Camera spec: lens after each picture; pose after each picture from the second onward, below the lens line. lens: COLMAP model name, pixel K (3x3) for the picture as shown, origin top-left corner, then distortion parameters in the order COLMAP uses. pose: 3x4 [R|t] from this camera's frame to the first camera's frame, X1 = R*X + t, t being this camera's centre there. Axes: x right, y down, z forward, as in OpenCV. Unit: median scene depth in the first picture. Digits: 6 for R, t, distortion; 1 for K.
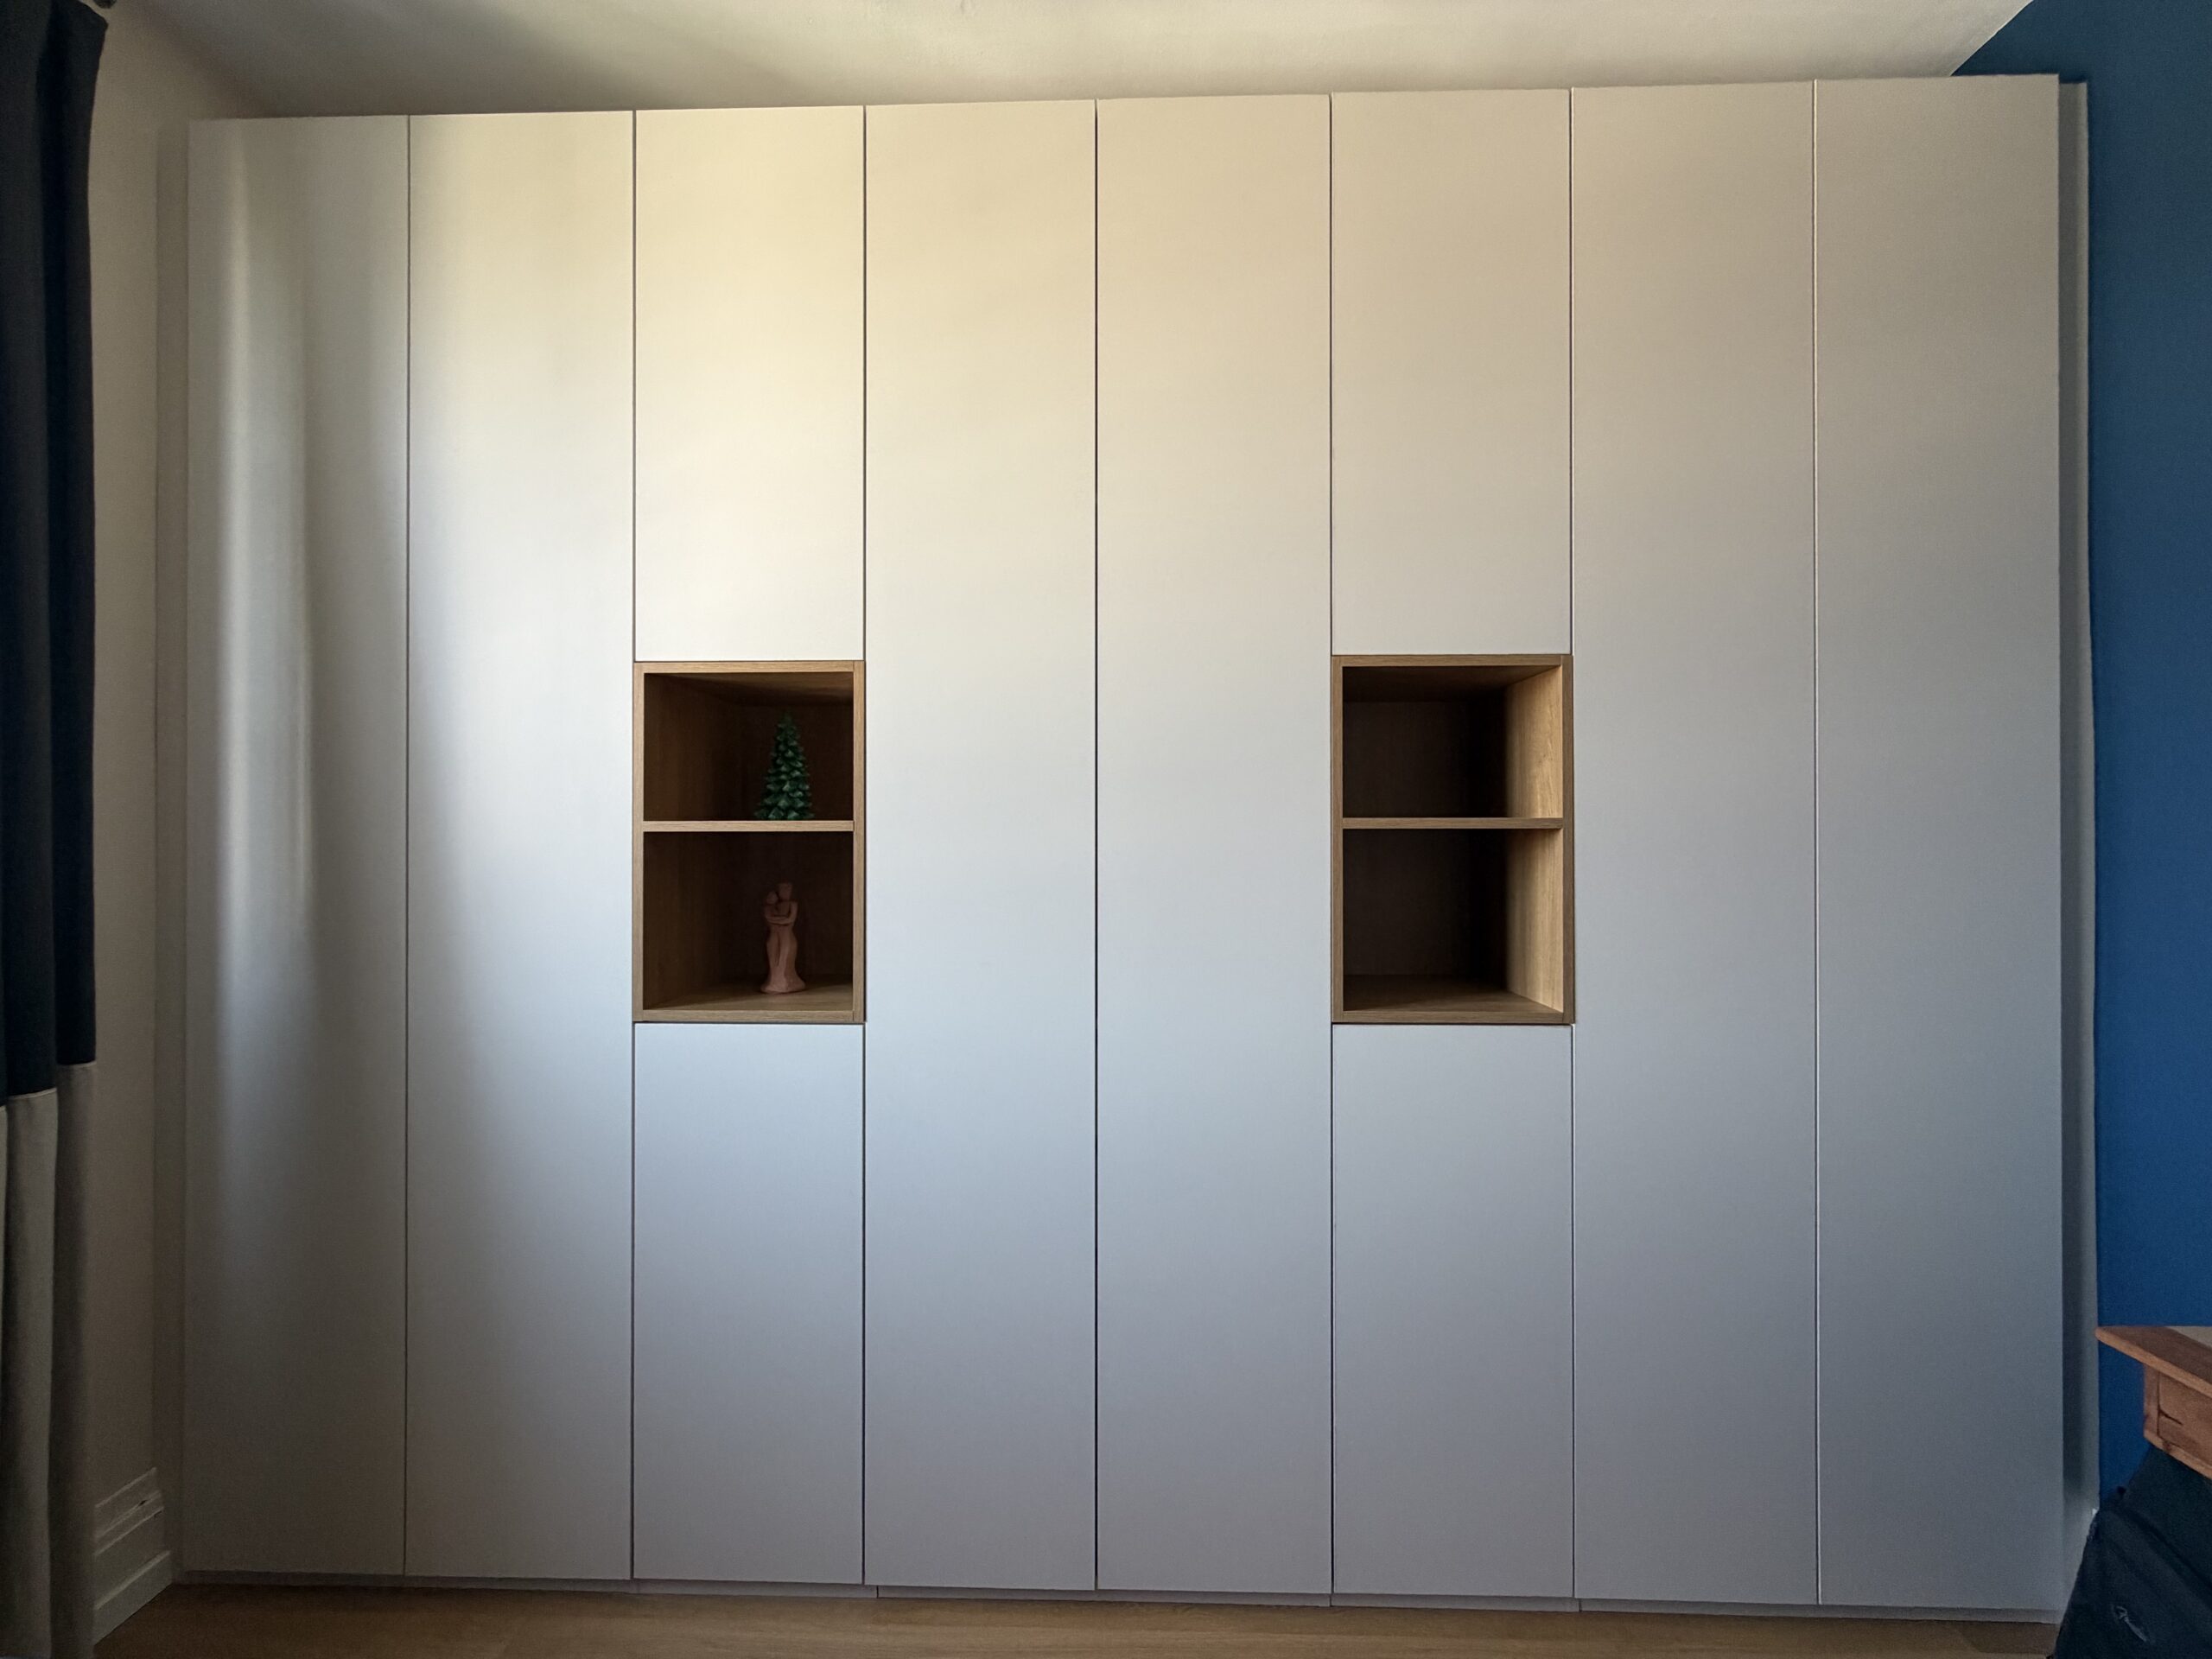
lens RADIAL K [[876.1, 0, 1099.4], [0, 876.1, 821.5], [0, 0, 1]] dist [-0.002460, 0.000481]
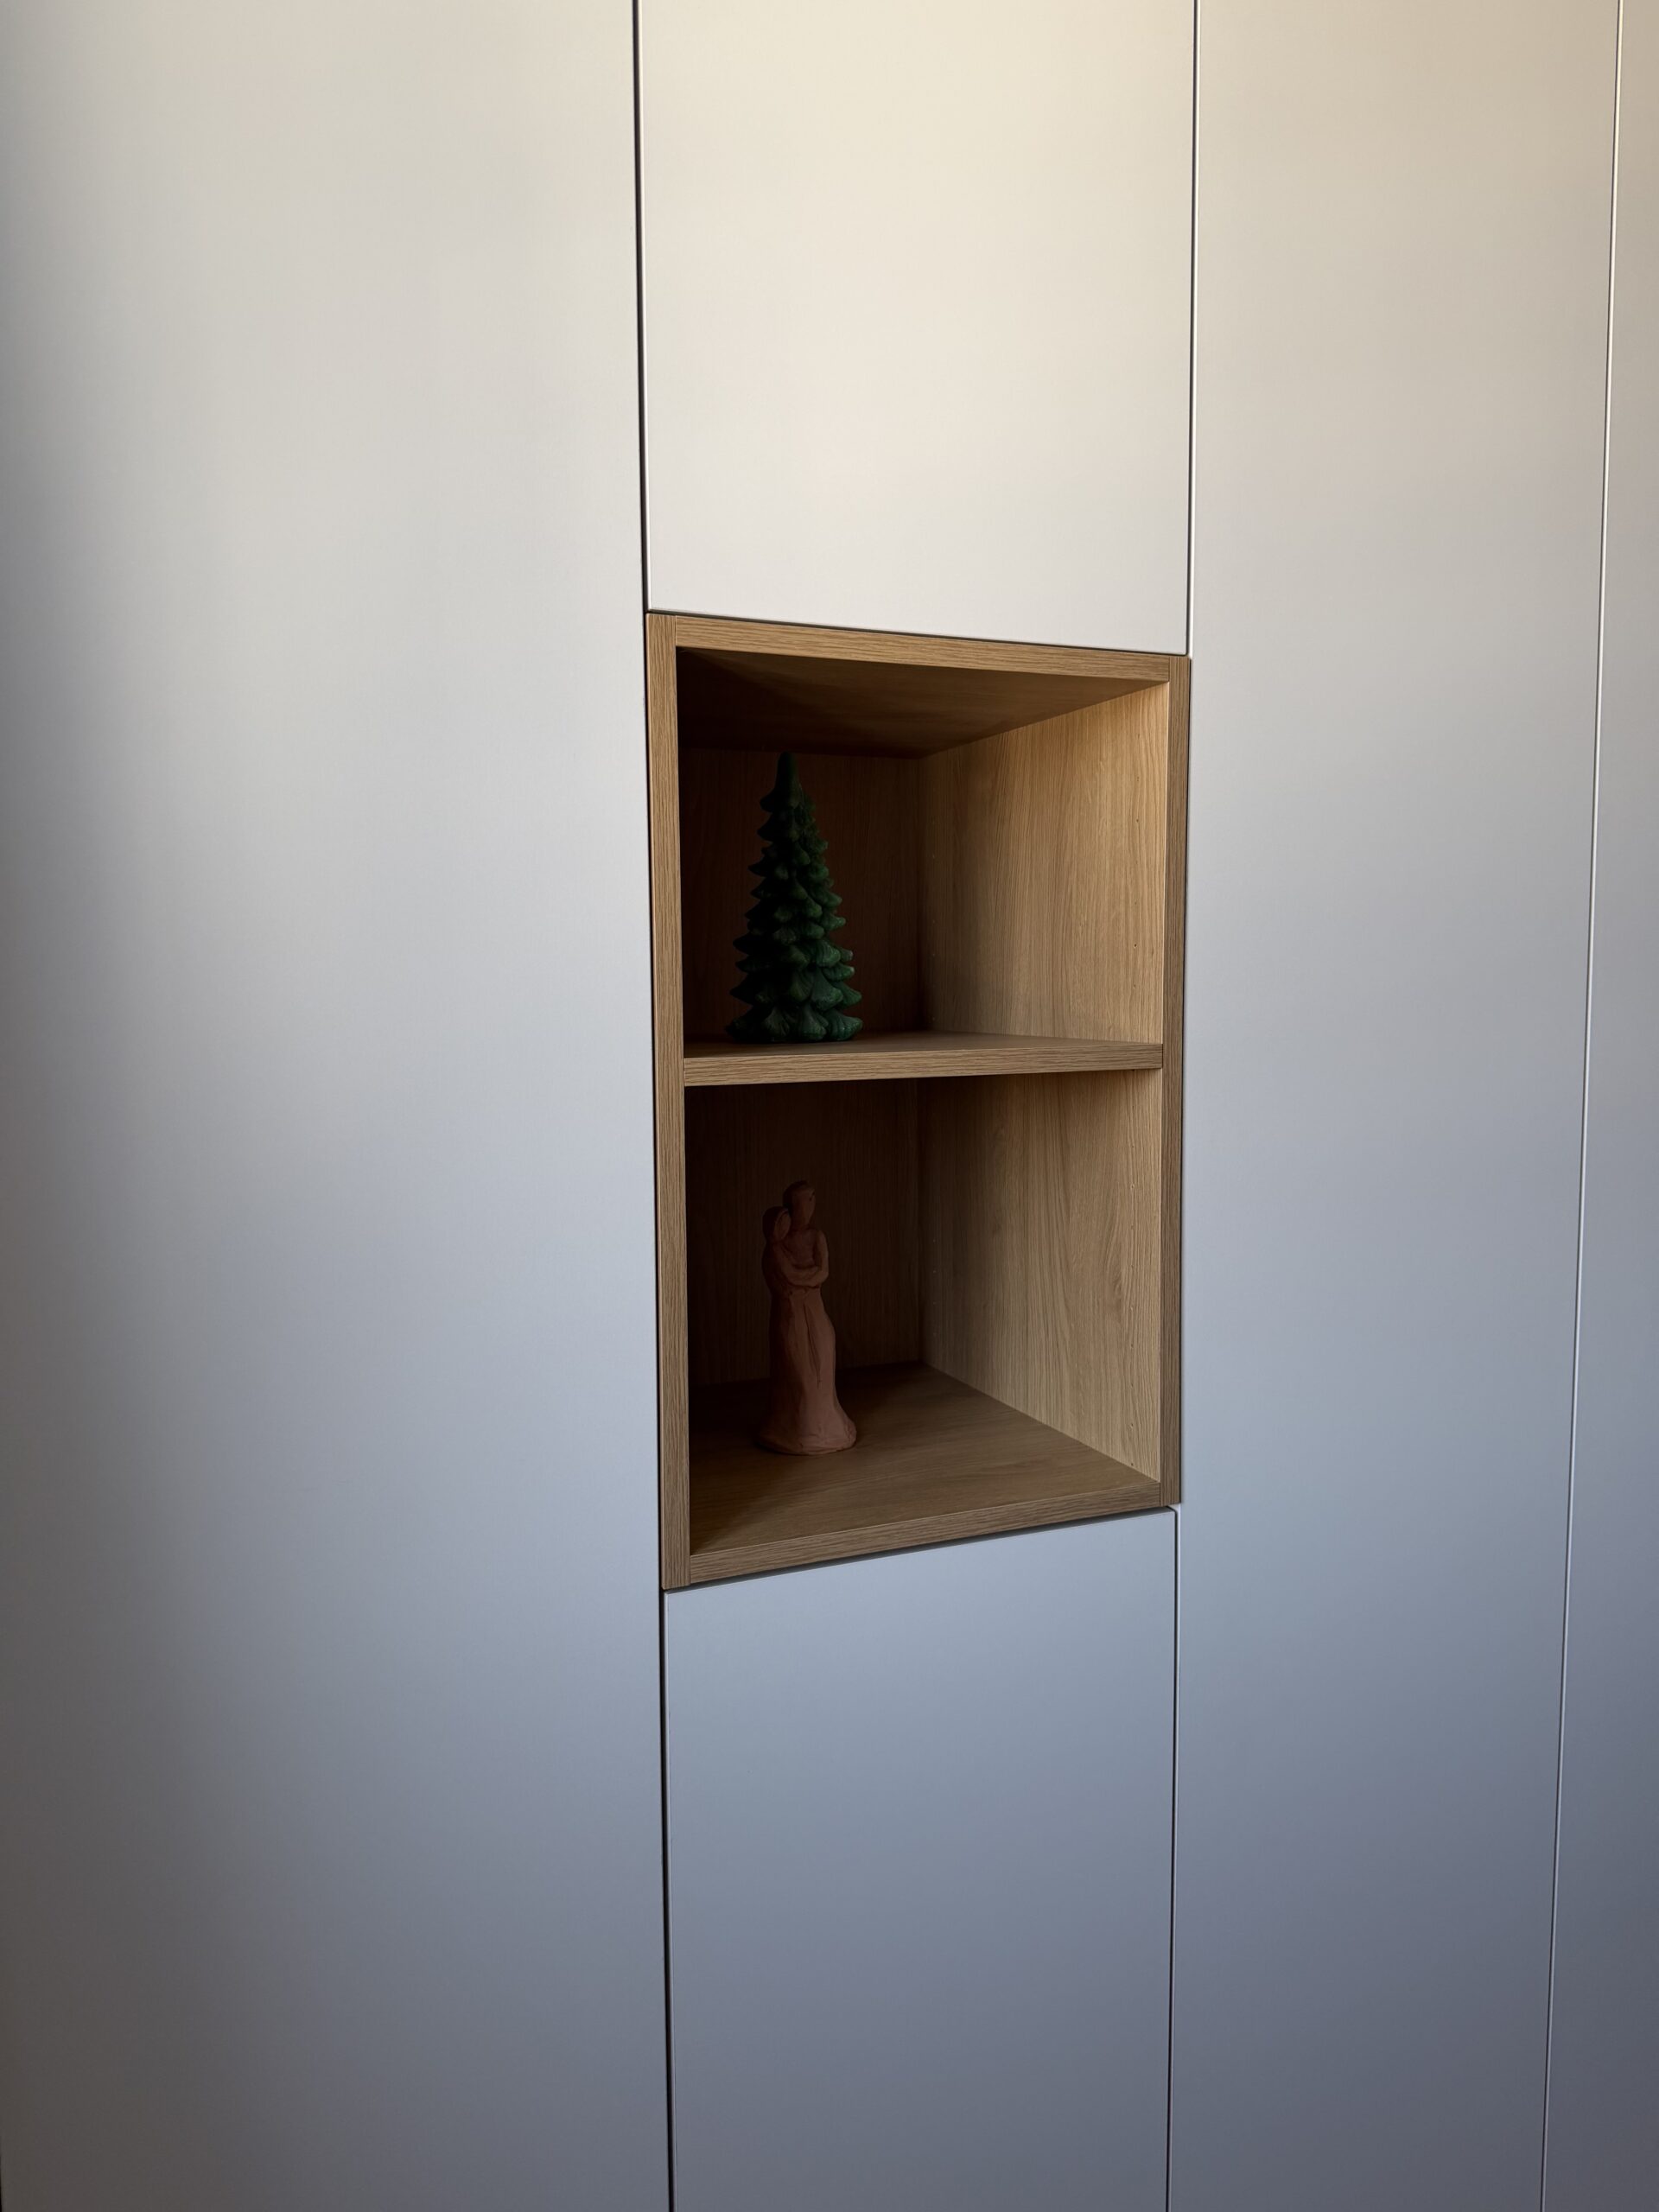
lens RADIAL K [[1536.5, 0, 800.6], [0, 1536.5, 1102.1], [0, 0, 1]] dist [0.037028, -0.053728]
pose [[0.917186, -0.040081, 0.396438, -0.734346], [0.005663, 0.996139, 0.087610, -0.038137], [-0.398418, -0.078109, 0.913872, 0.383962]]
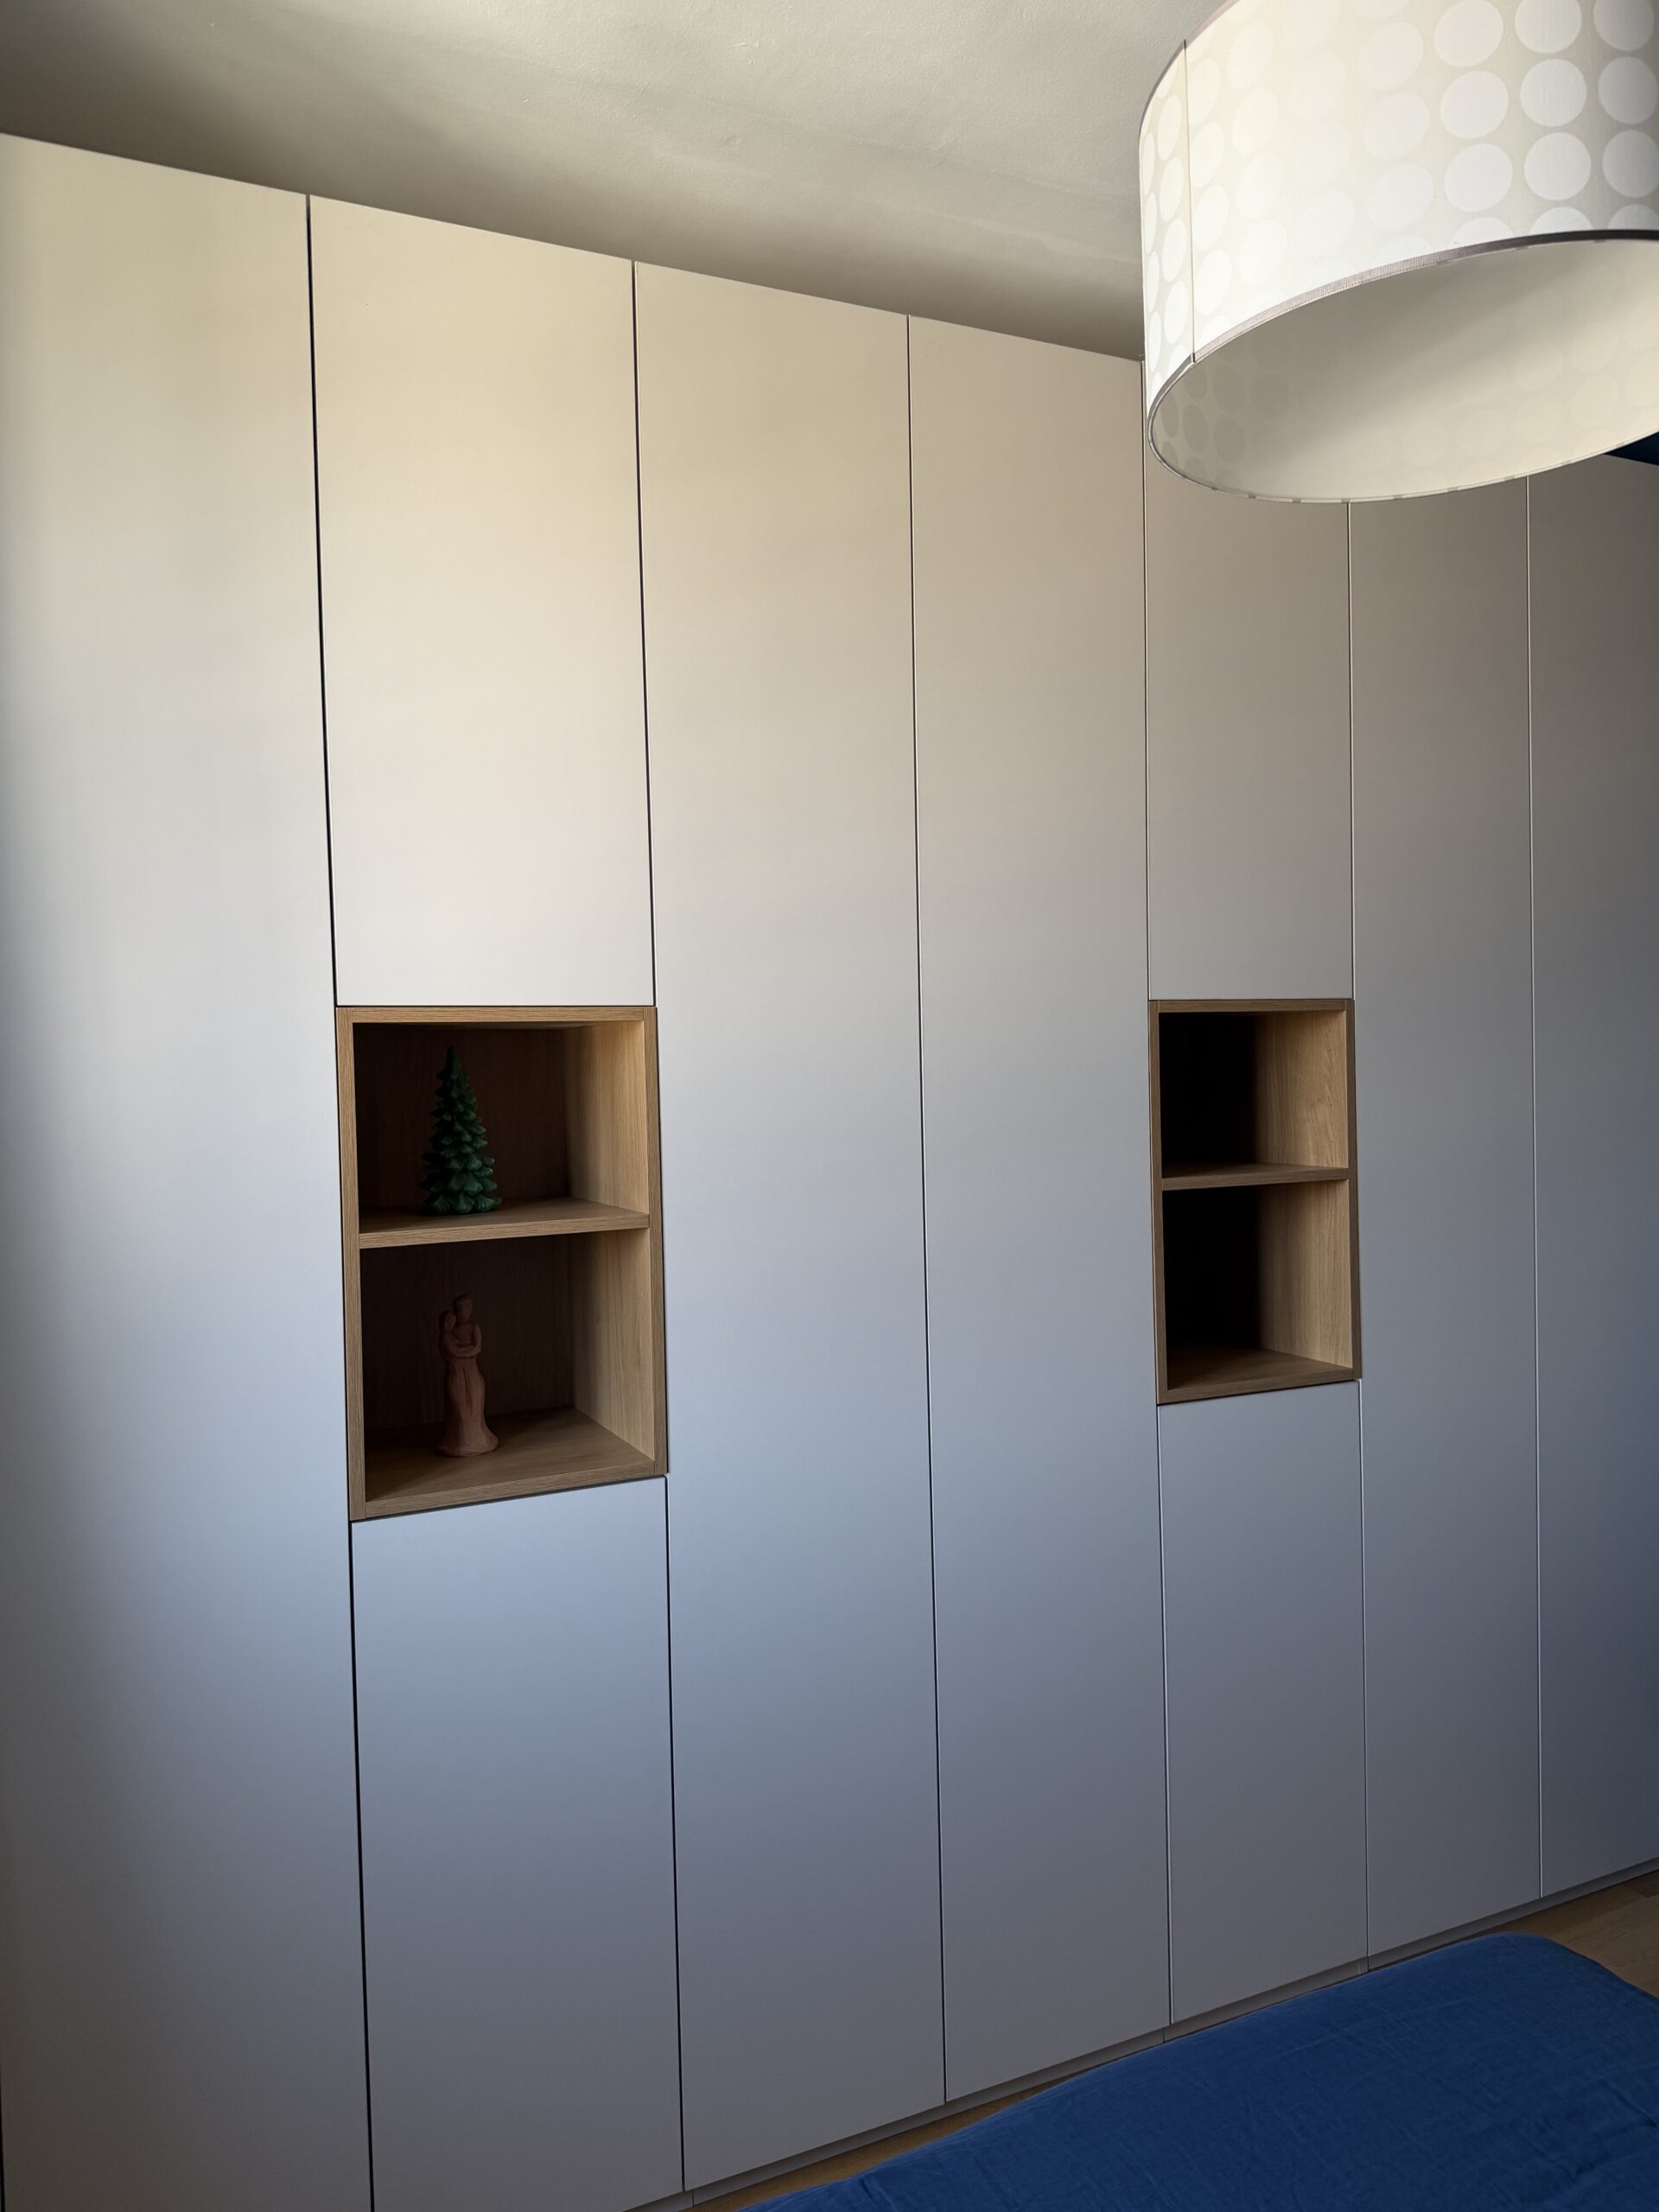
lens RADIAL K [[1510.4, 0, 808.1], [0, 1510.4, 1099.6], [0, 0, 1]] dist [0.043074, -0.056833]
pose [[0.900763, -0.029224, 0.433327, -0.720262], [0.019611, 0.999453, 0.026639, -0.132974], [-0.433868, -0.015497, 0.900843, -0.250231]]
